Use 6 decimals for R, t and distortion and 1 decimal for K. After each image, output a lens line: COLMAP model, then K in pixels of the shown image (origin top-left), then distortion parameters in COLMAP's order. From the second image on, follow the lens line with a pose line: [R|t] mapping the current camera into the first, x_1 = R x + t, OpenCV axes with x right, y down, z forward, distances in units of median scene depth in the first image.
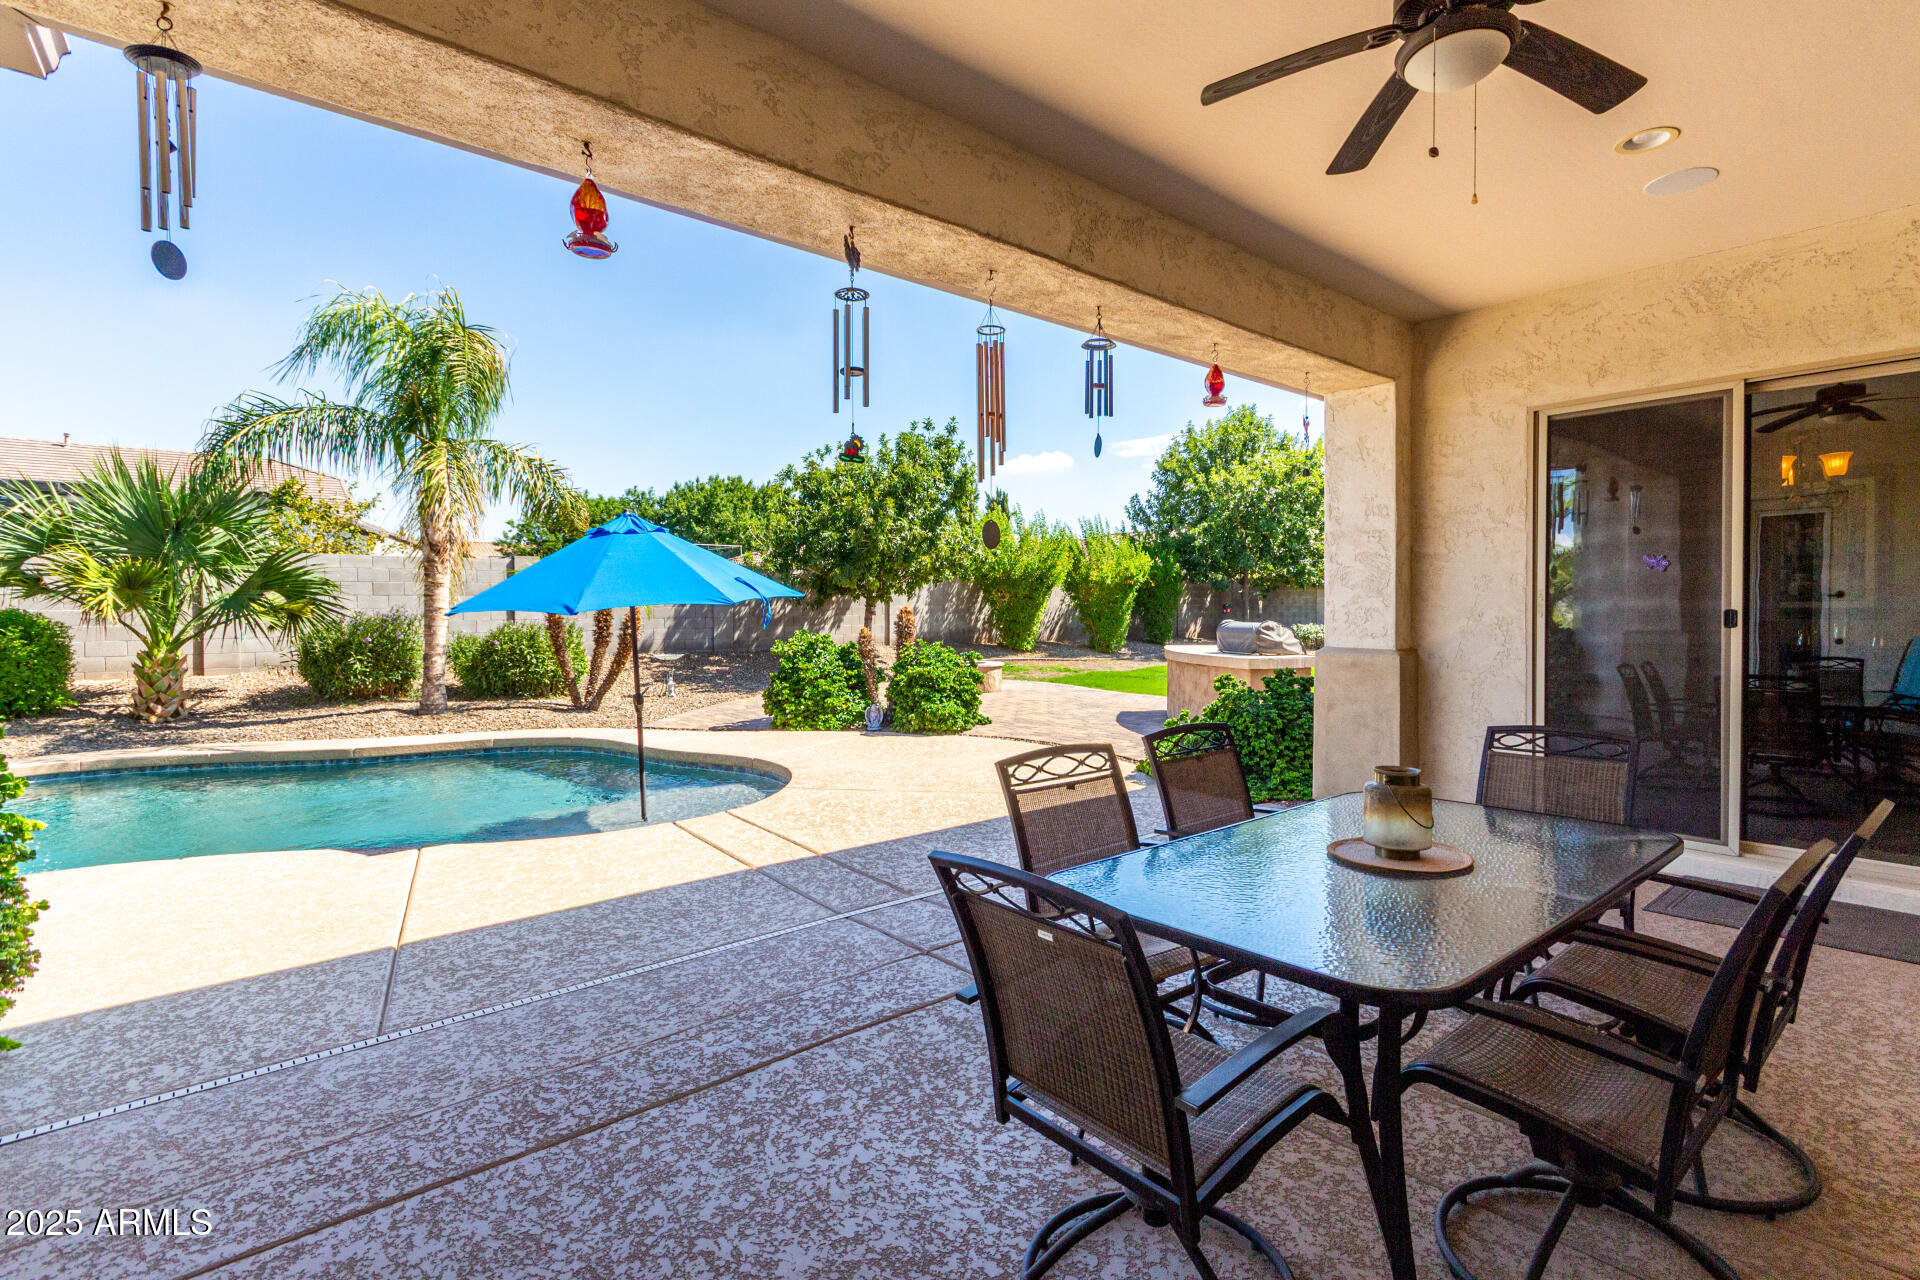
lens RADIAL K [[880.3, 0, 967.5], [0, 880.3, 629.7], [0, 0, 1]] dist [-0.005749, -0.000228]
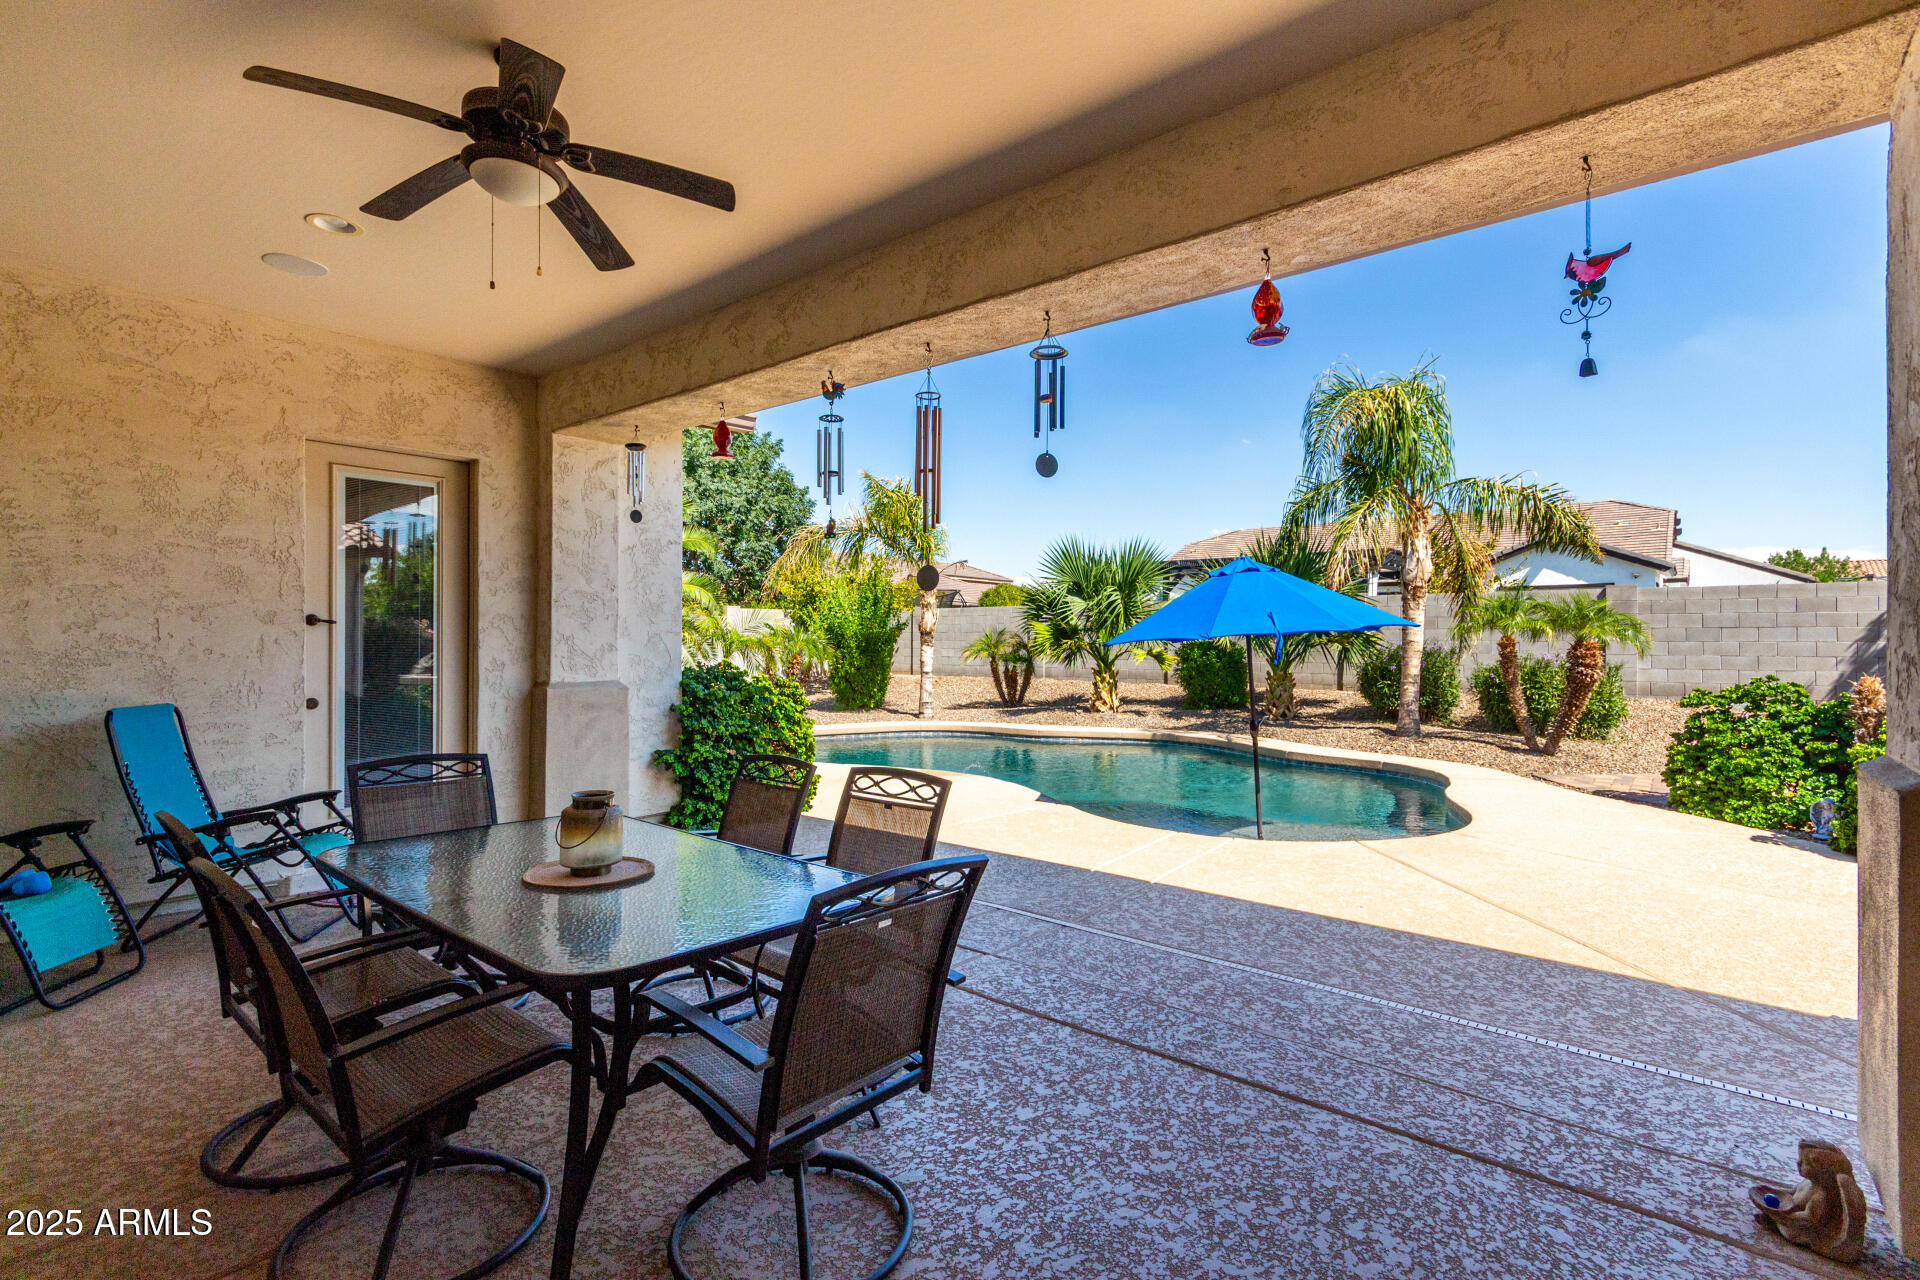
lens RADIAL K [[880.3, 0, 968.5], [0, 880.3, 640.4], [0, 0, 1]] dist [-0.005749, -0.000228]
pose [[0.196194, 0.001502, -0.980564, 1.141525], [-0.027238, 0.999621, -0.003919, -0.022941], [0.980187, 0.027477, 0.196161, 0.836876]]
